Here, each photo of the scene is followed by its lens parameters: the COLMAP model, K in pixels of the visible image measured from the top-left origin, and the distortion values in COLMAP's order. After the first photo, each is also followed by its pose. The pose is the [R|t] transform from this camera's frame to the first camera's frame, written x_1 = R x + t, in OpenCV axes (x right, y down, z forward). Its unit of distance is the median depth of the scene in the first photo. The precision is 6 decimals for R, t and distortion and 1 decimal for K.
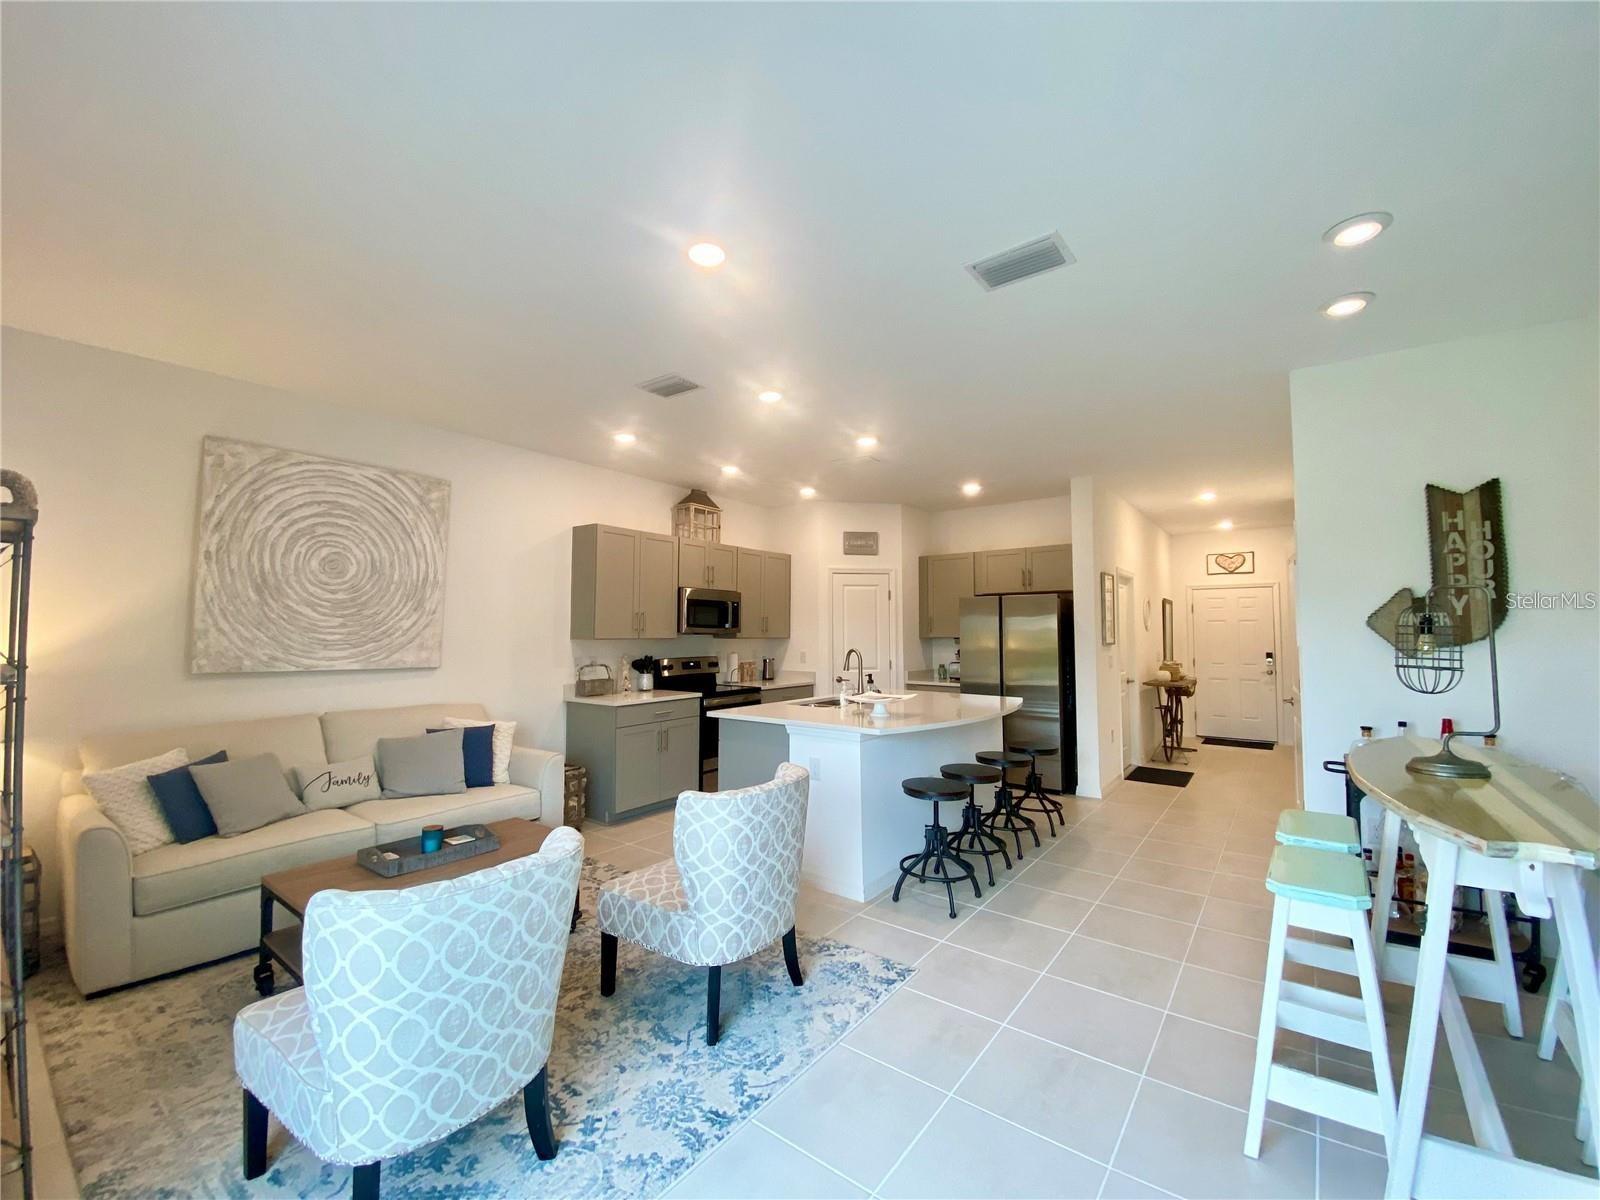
lens RADIAL K [[648.8, 0, 800.0], [0, 648.8, 600.0], [0, 0, 1]] dist [0.019594, -0.020174]
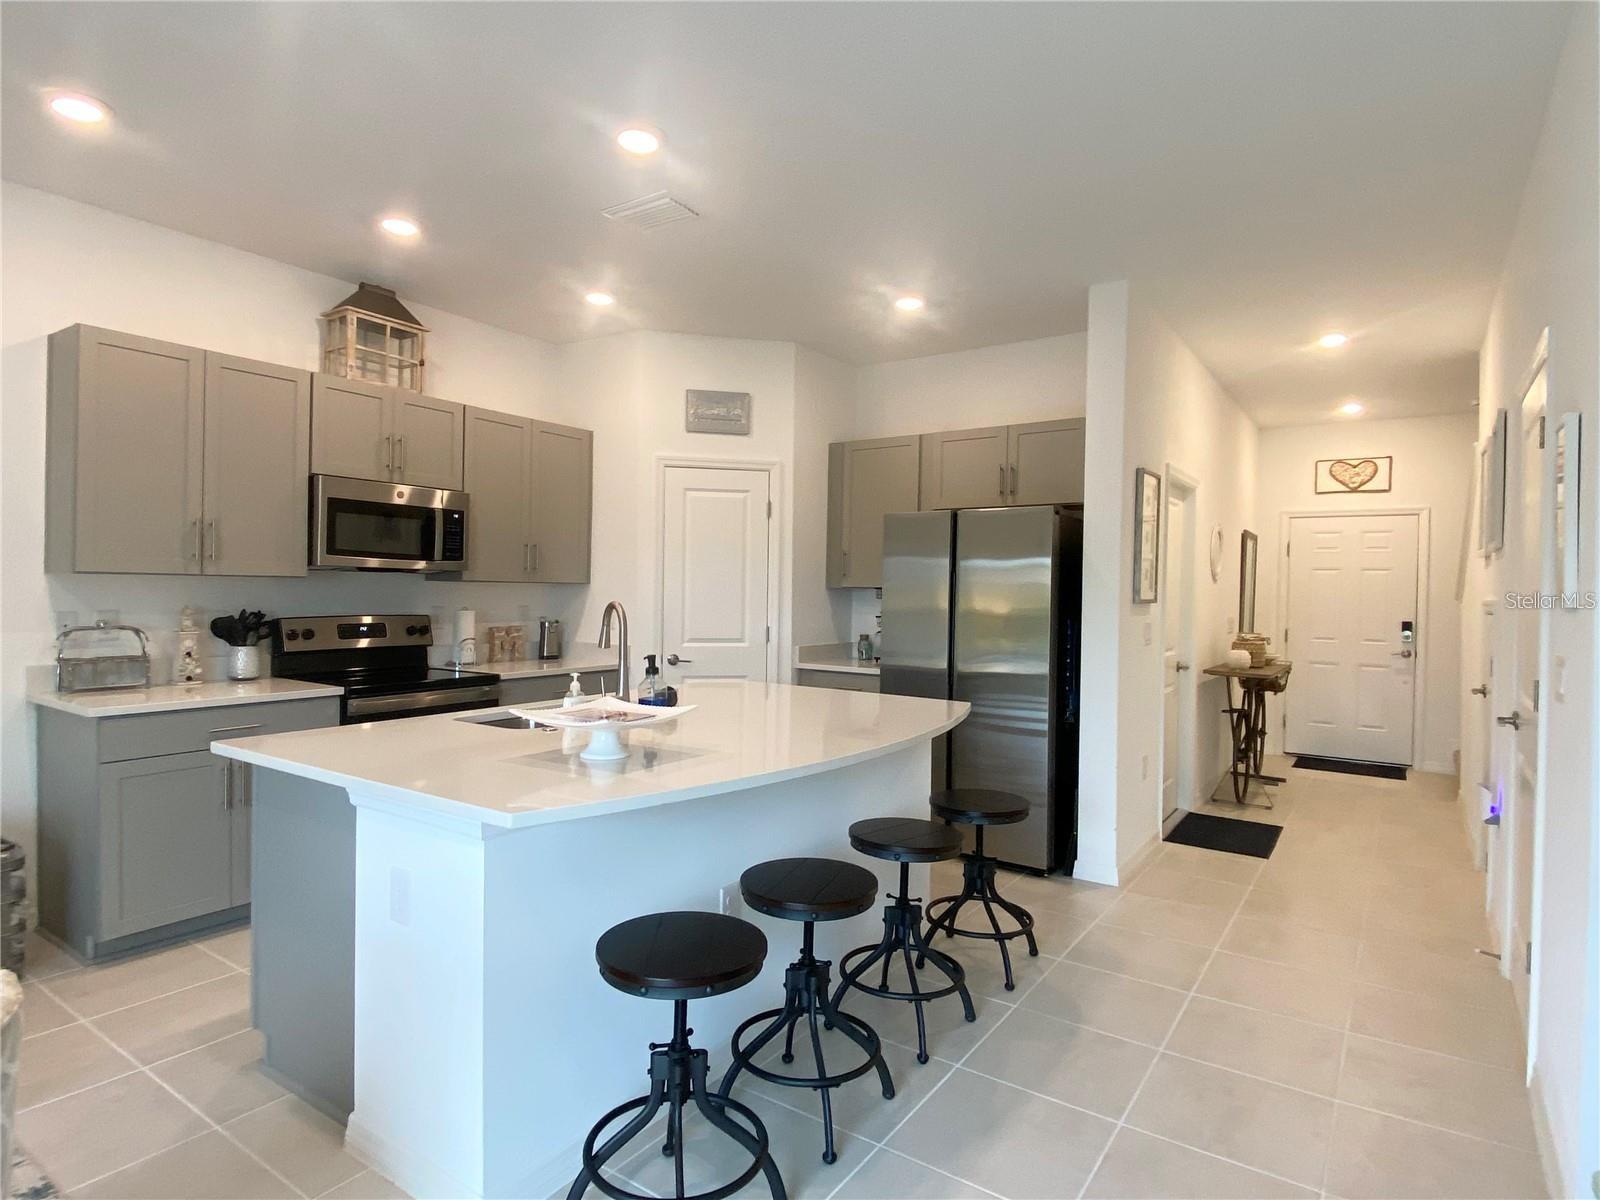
lens RADIAL K [[884.4, 0, 808.6], [0, 884.4, 592.5], [0, 0, 1]] dist [0.017926, -0.000117]
pose [[0.998069, 0.016870, 0.059775, 0.167895], [-0.020325, 0.998128, 0.057684, 0.025429], [-0.058690, -0.058787, 0.996544, 0.313330]]
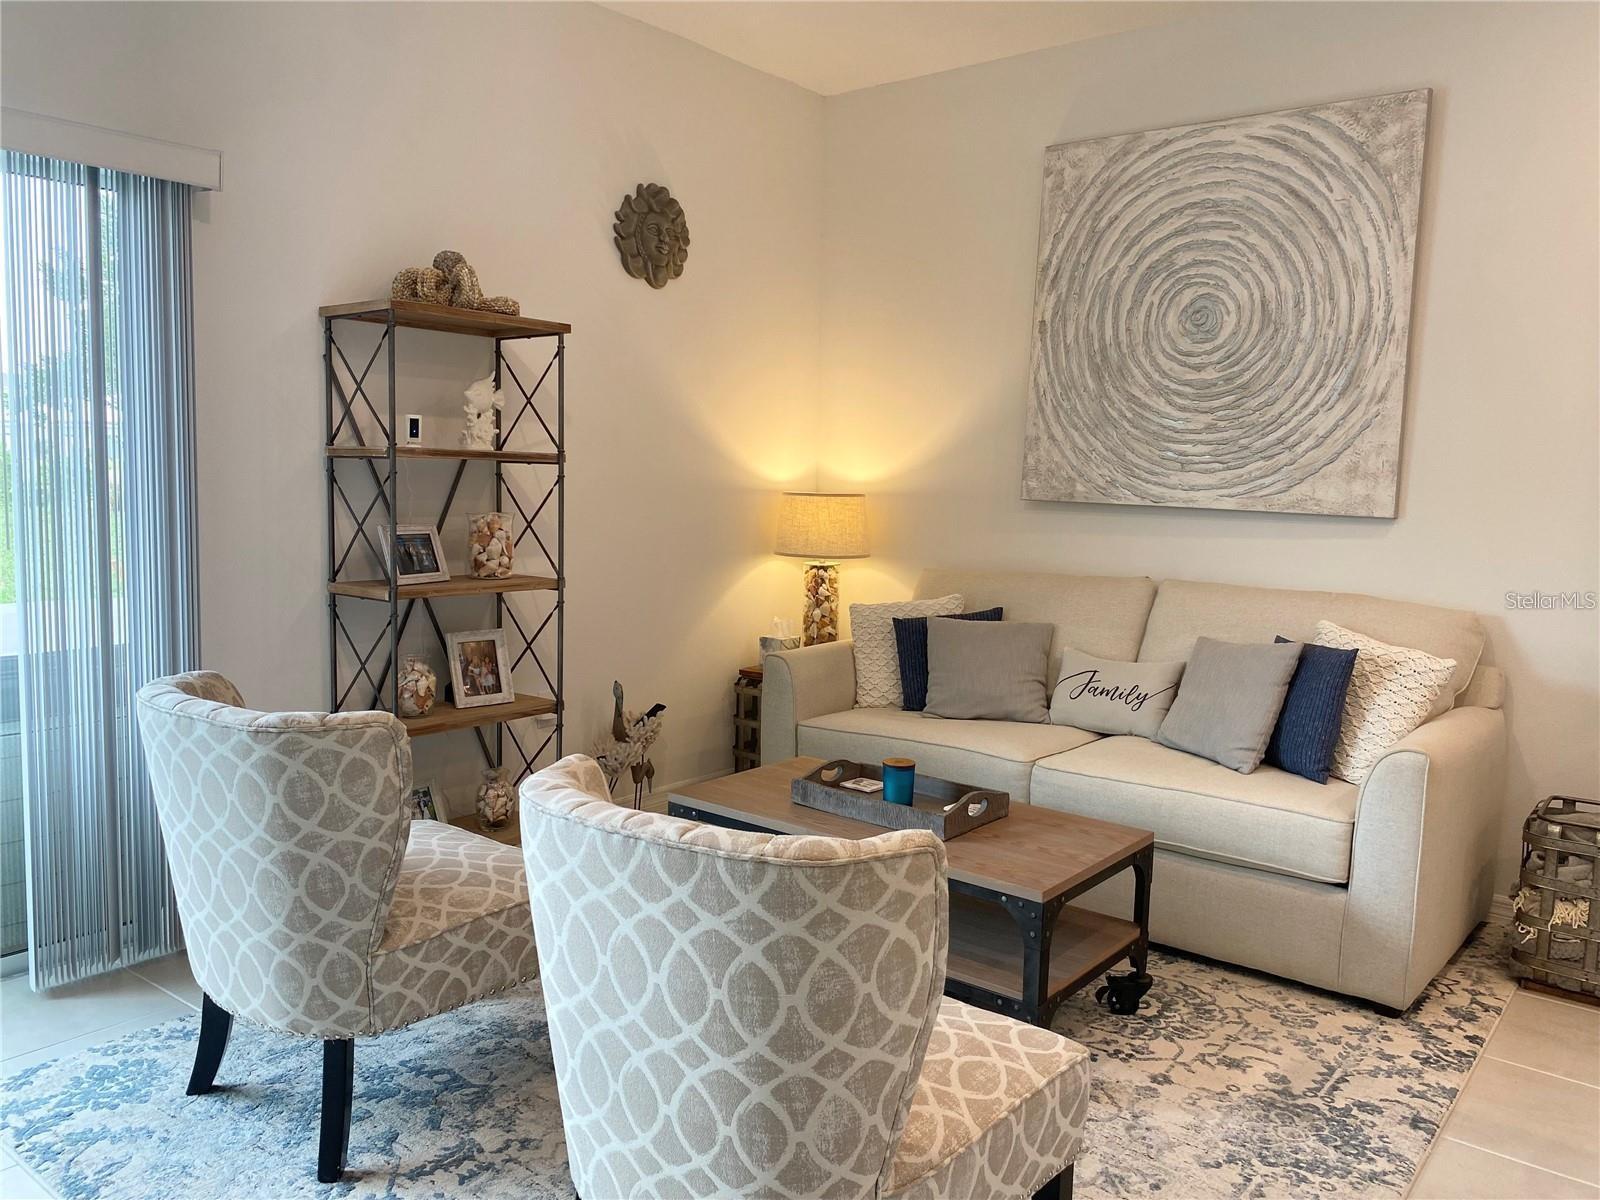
lens RADIAL K [[1218.4, 0, 797.9], [0, 1218.4, 589.2], [0, 0, 1]] dist [0.048840, -0.096636]
pose [[-0.029567, 0.093588, -0.995172, 0.263736], [0.024215, 0.995382, 0.092888, 0.052483], [0.999269, -0.021352, -0.031697, 0.512002]]
